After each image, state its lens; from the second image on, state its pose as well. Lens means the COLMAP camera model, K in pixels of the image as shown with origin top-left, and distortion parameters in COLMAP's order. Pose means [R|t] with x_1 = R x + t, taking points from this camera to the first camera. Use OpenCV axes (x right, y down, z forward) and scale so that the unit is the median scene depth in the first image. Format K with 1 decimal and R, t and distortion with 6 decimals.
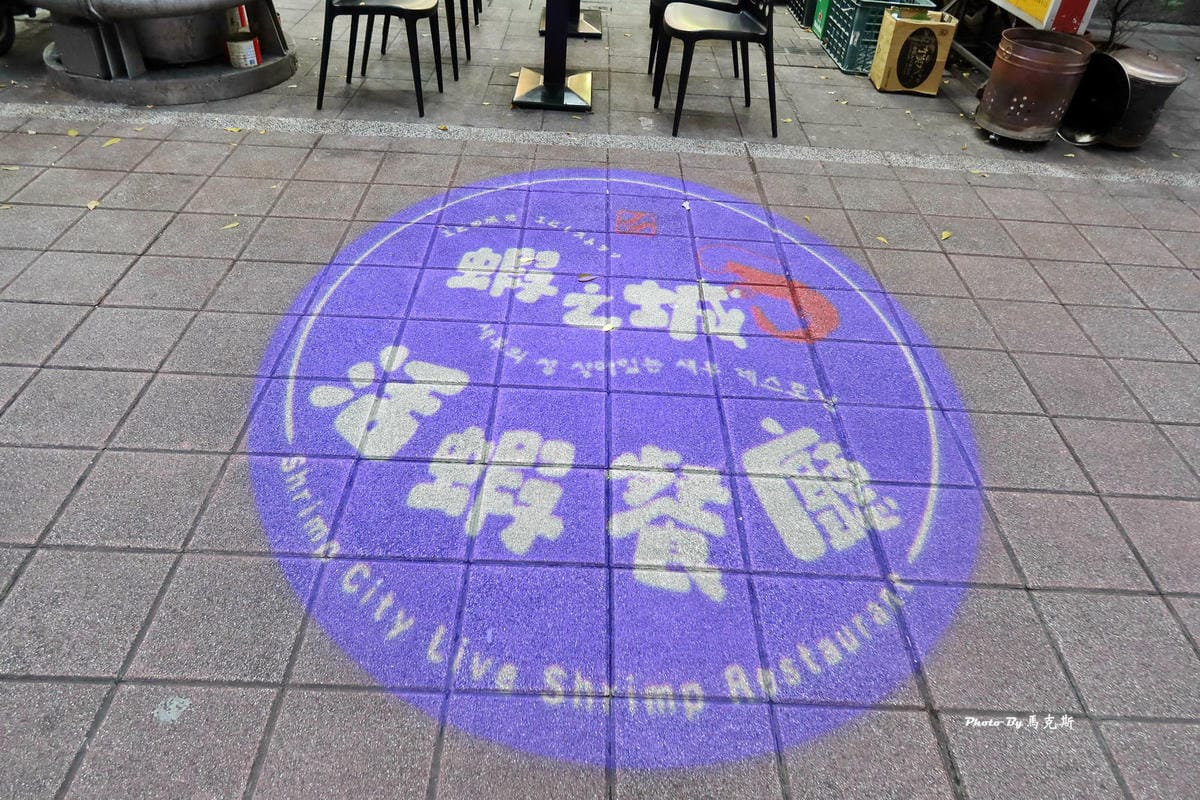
lens RADIAL K [[830.2, 0, 600.0], [0, 830.2, 400.0], [0, 0, 1]] dist [-0.011065, 0.000065]
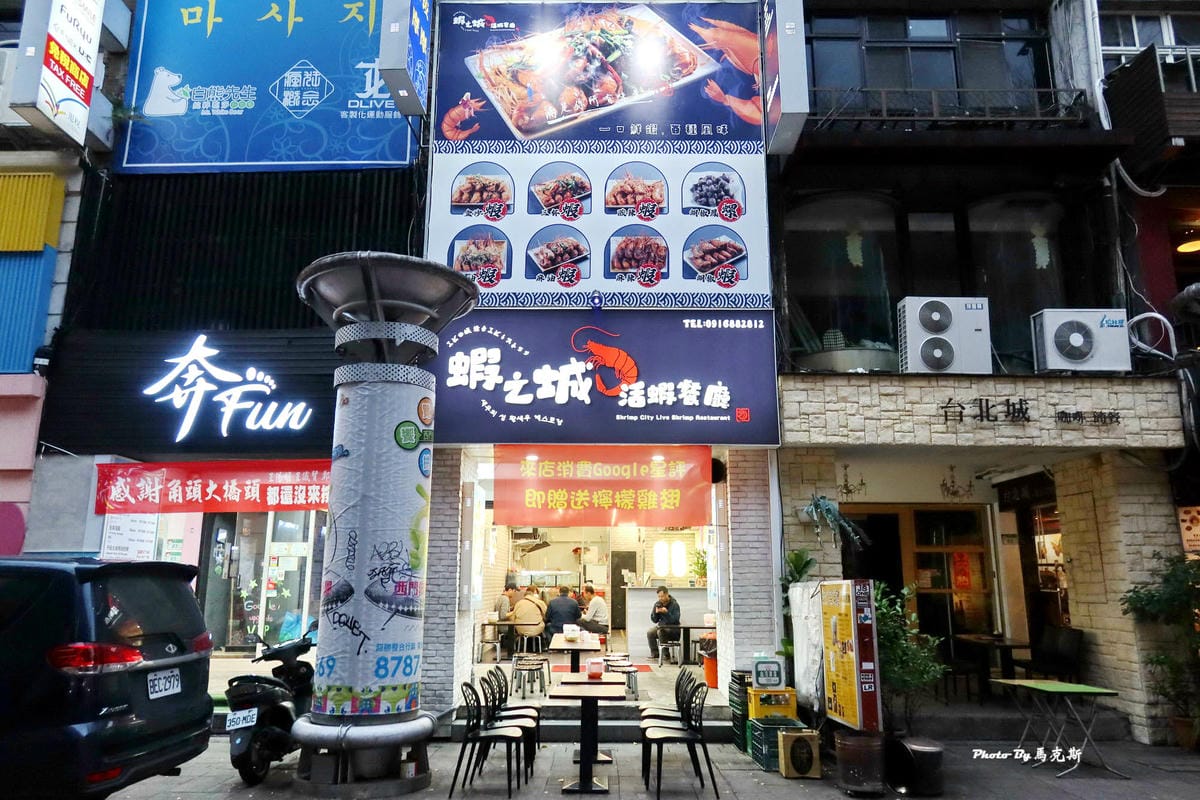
lens RADIAL K [[830.2, 0, 600.0], [0, 830.2, 400.0], [0, 0, 1]] dist [-0.011065, 0.000065]
pose [[0.998420, -0.055086, 0.011136, -0.002245], [0.042560, 0.611702, -0.789942, 0.451041], [0.036703, 0.789168, 0.613080, -0.607210]]
